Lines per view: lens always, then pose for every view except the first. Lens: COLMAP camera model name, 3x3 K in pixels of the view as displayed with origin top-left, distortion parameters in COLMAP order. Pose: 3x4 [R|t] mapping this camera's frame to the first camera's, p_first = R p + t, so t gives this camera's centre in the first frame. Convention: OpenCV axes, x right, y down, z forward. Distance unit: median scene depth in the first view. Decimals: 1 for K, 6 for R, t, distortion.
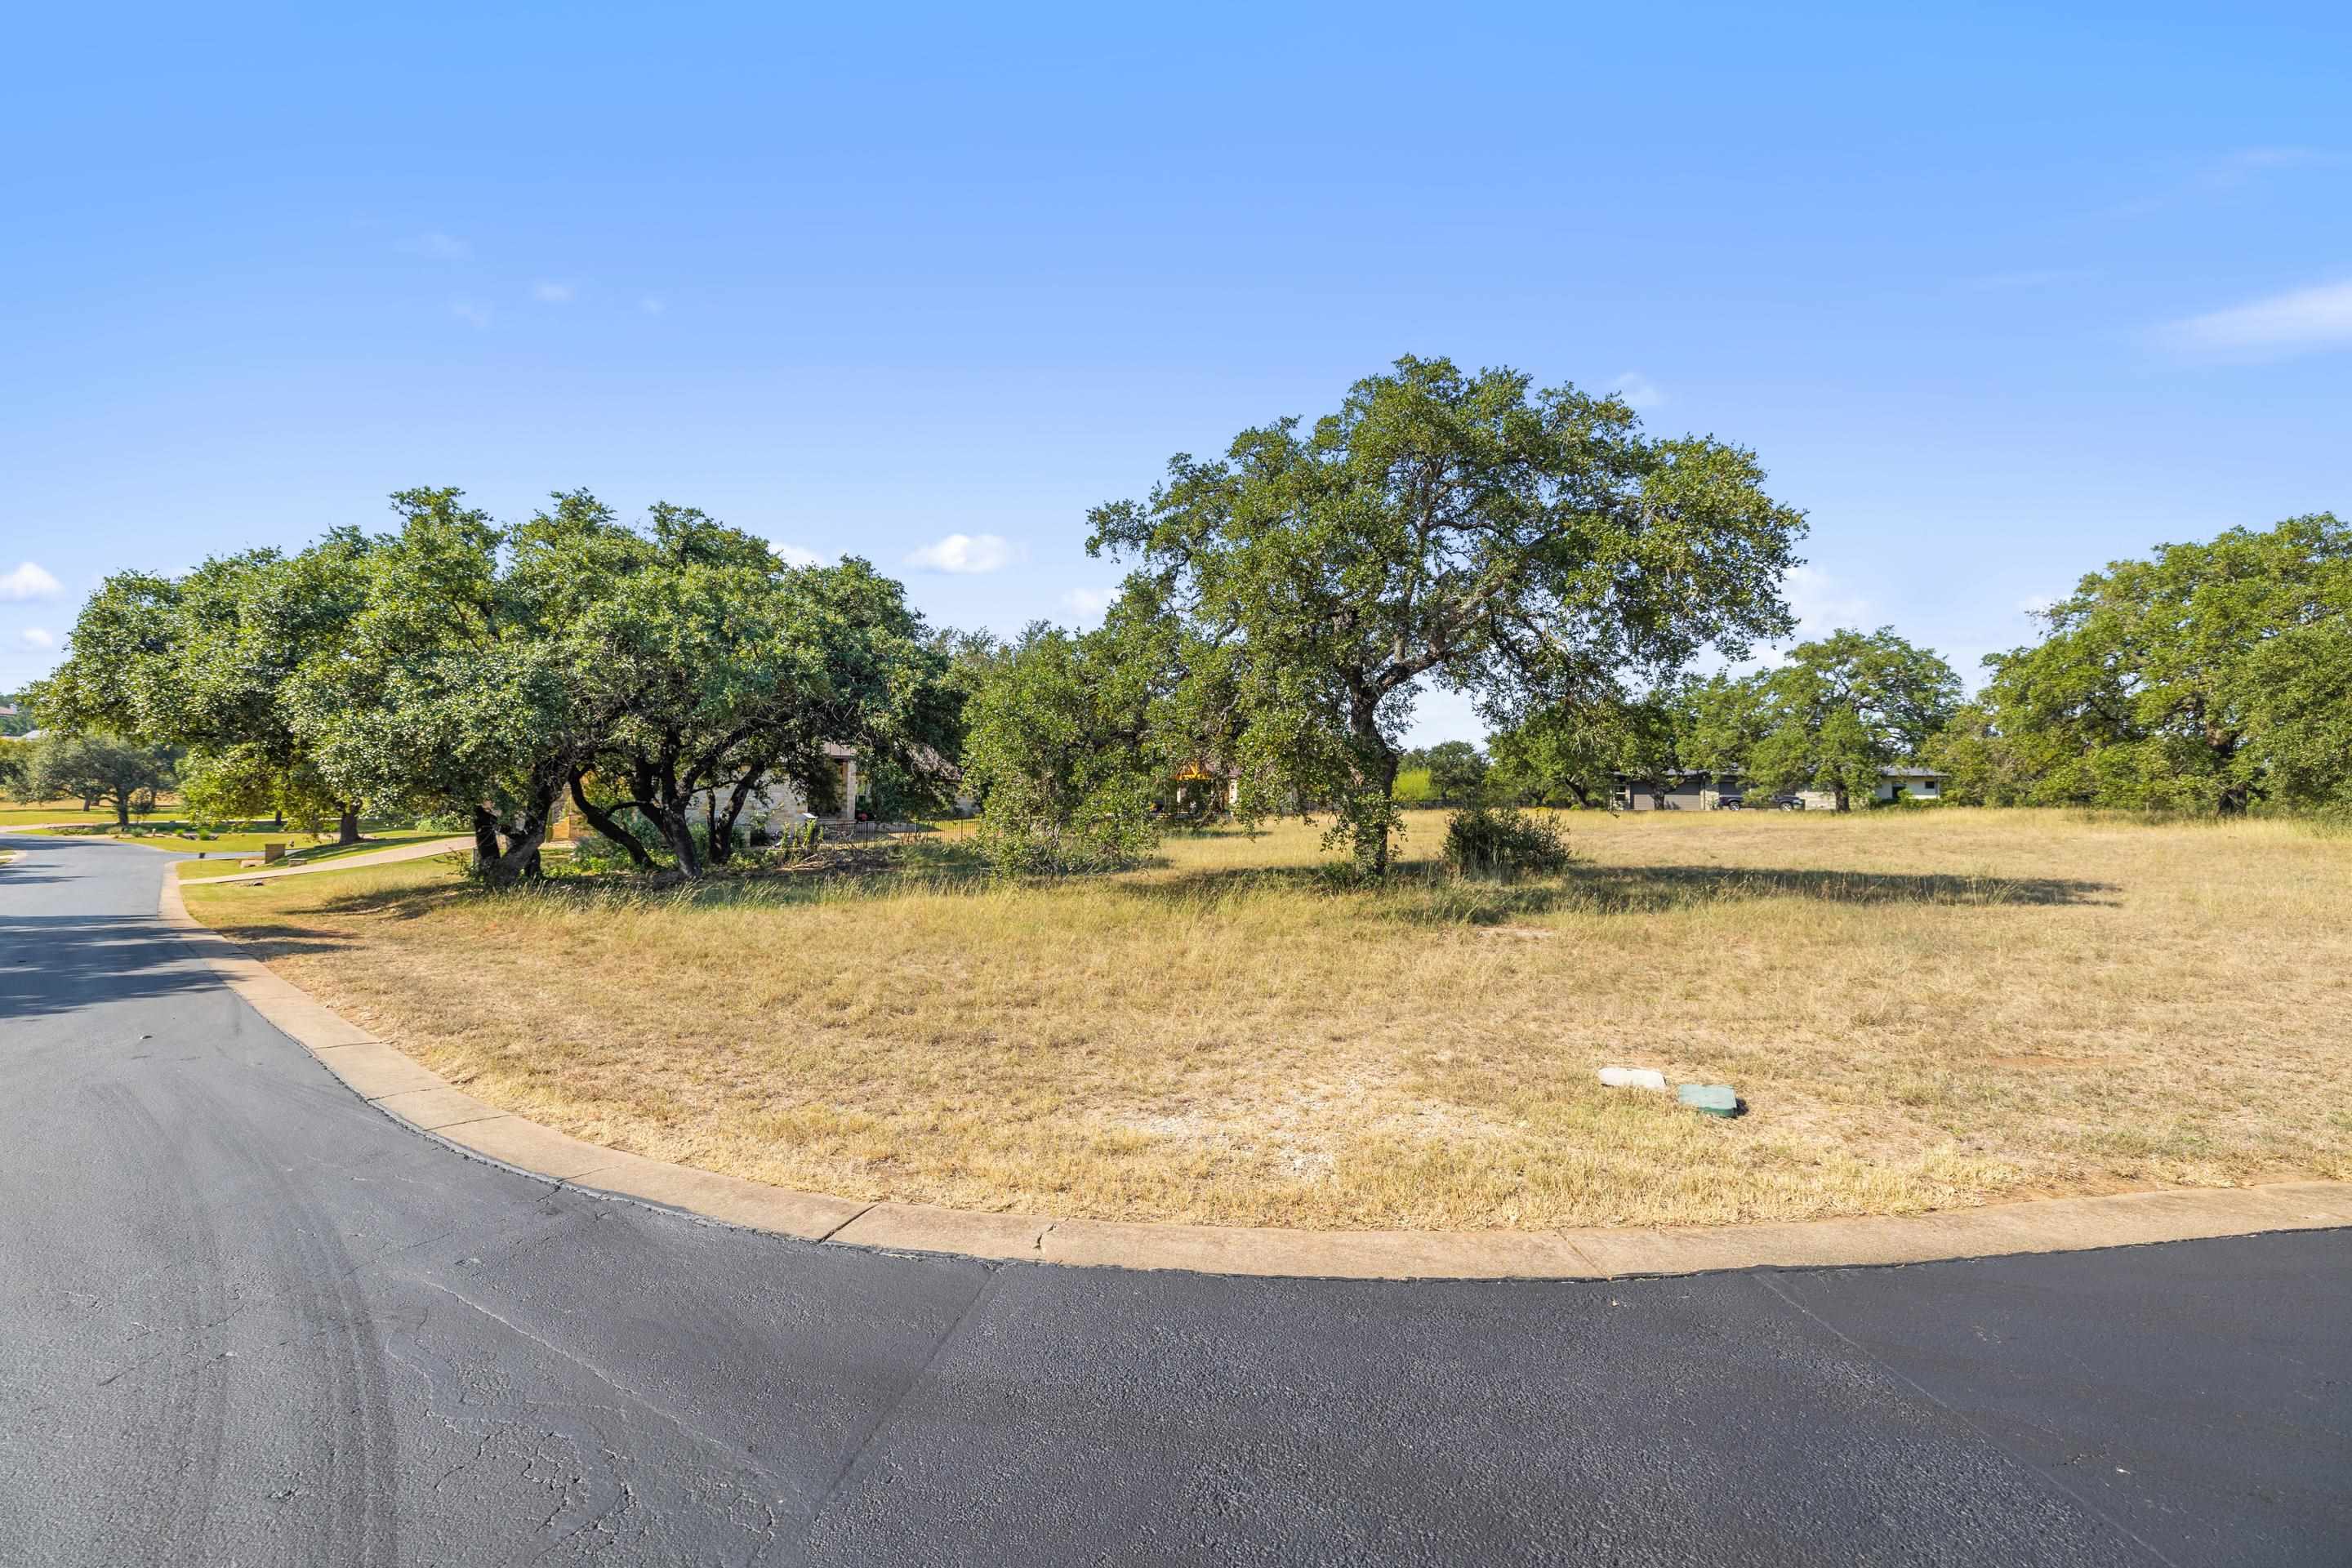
lens RADIAL K [[990.5, 0, 1171.0], [0, 990.5, 776.7], [0, 0, 1]] dist [0.000781, 0.000082]
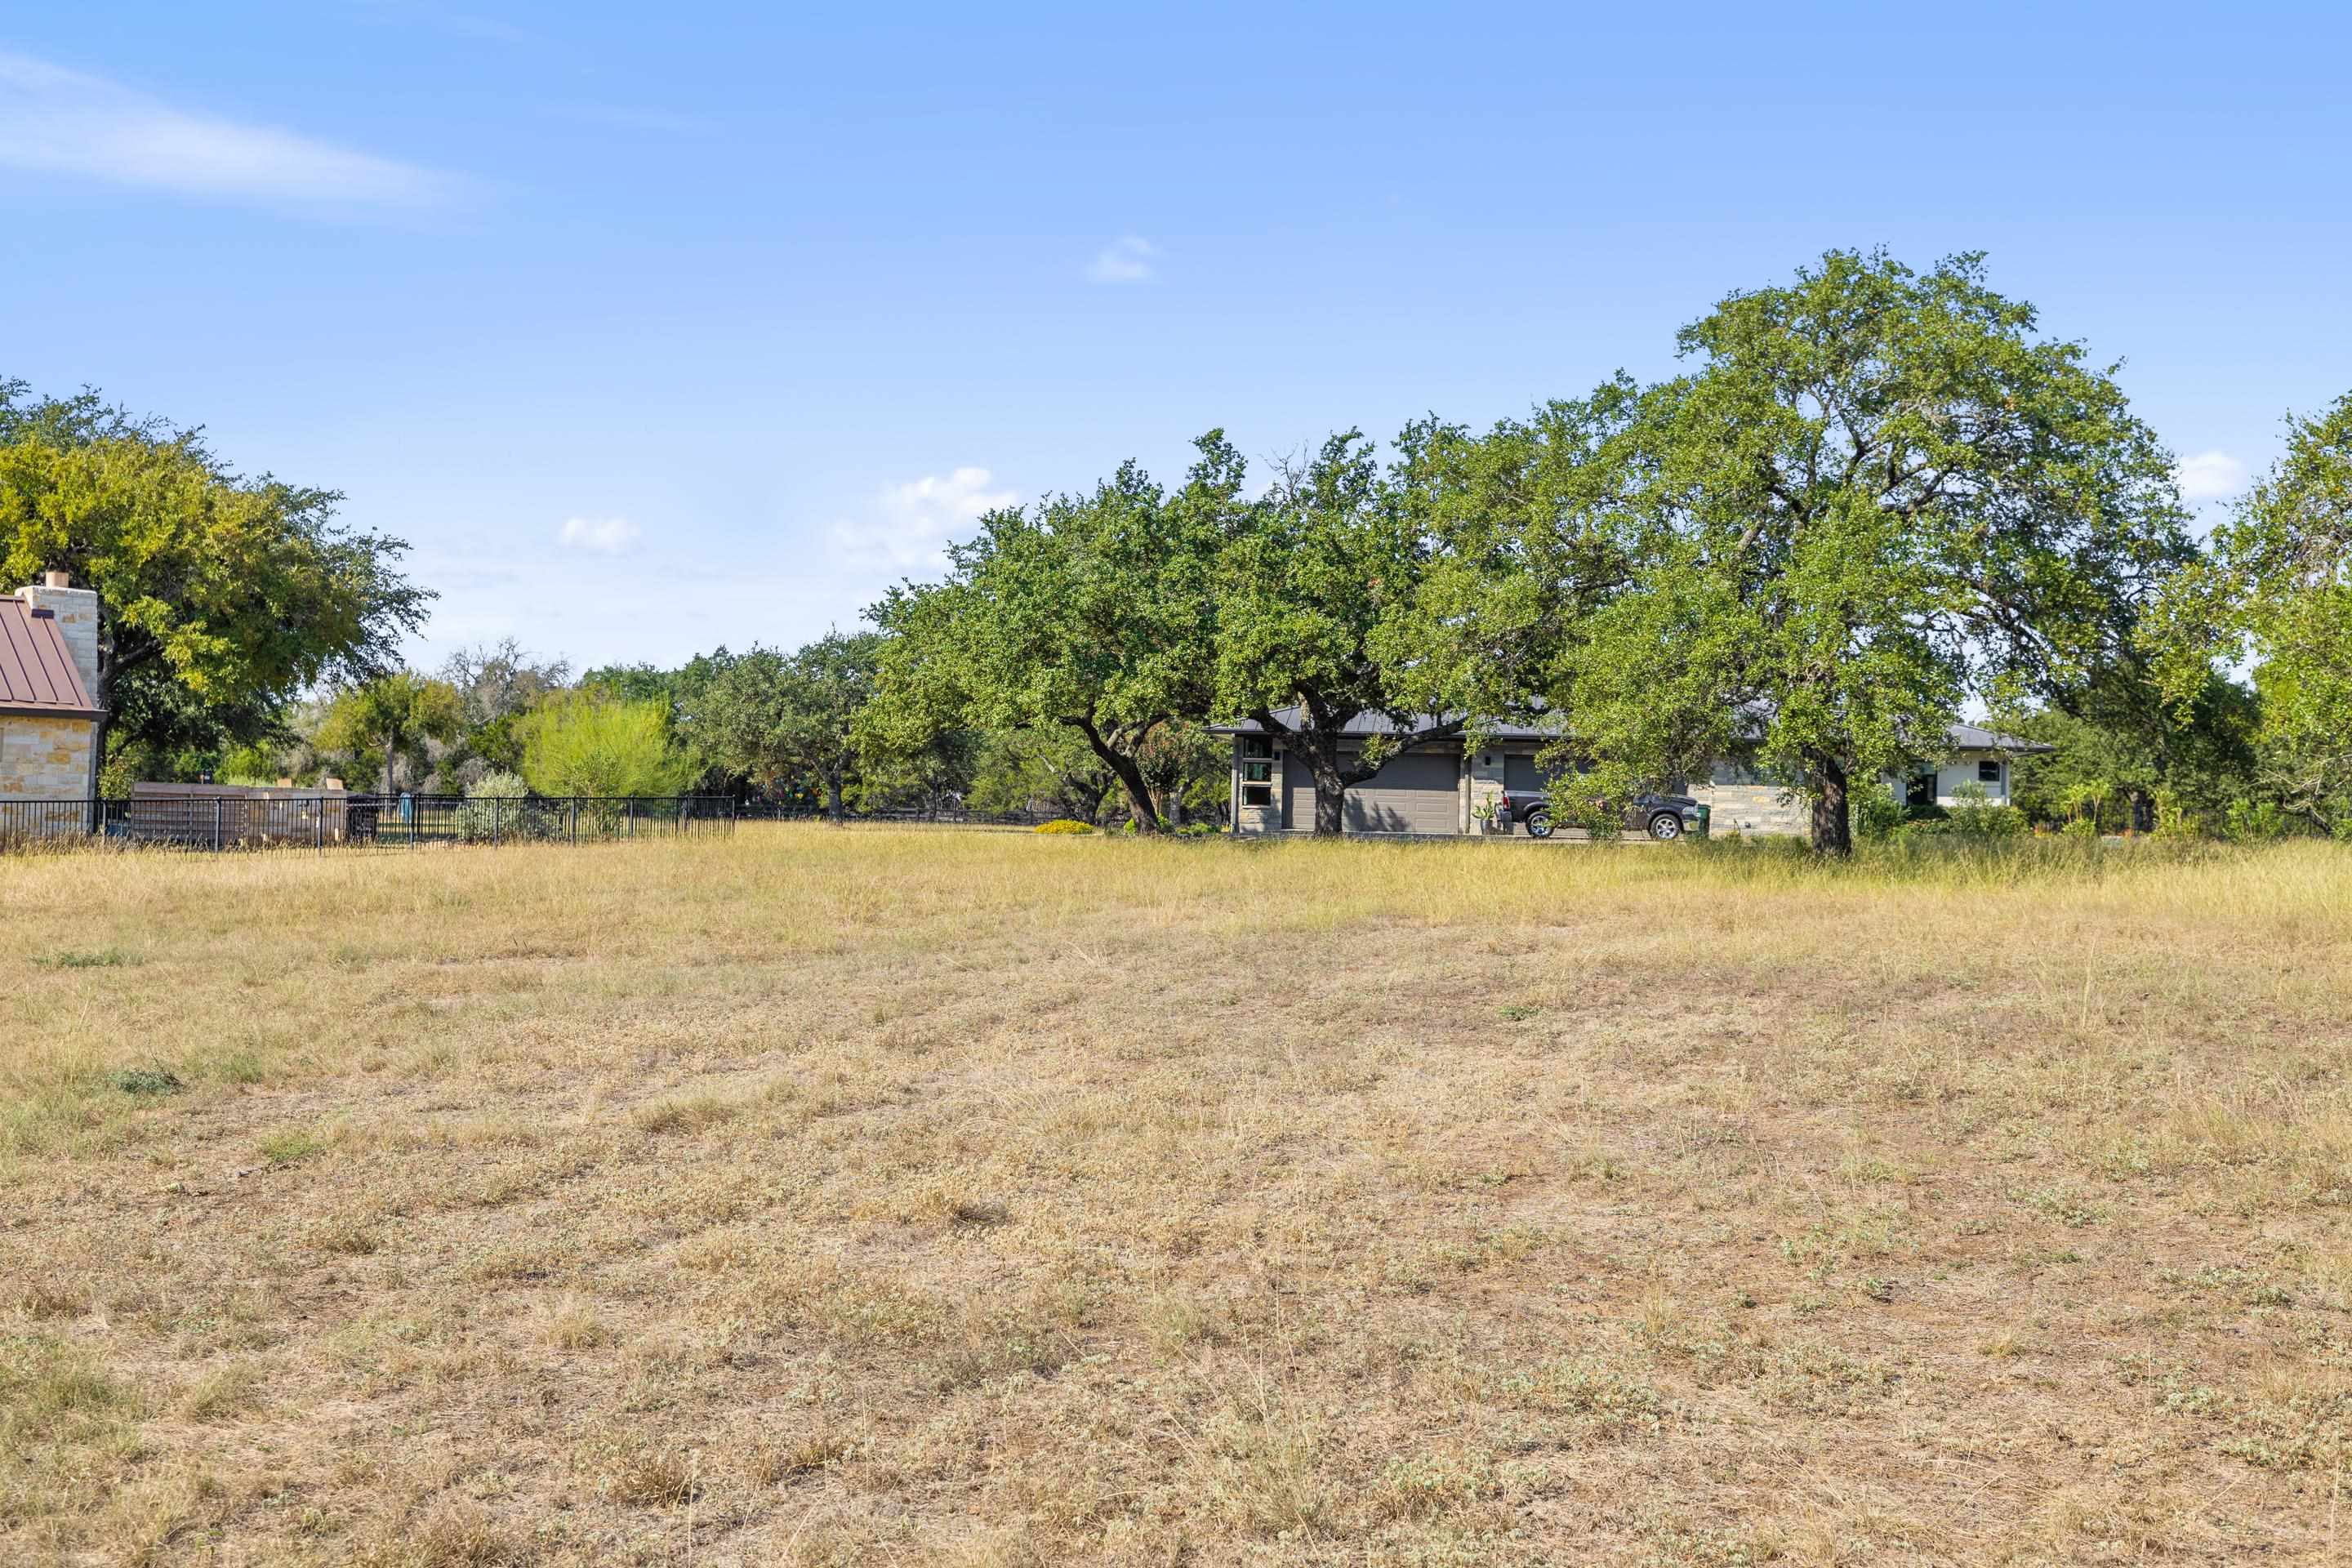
lens RADIAL K [[2287.3, 0, 1167.6], [0, 2287.3, 788.4], [0, 0, 1]] dist [0.004837, 0.000000]
pose [[0.940364, 0.010513, 0.340007, 0.223946], [-0.017733, 0.999678, 0.018136, 0.006723], [-0.339707, -0.023084, 0.940248, 0.372801]]
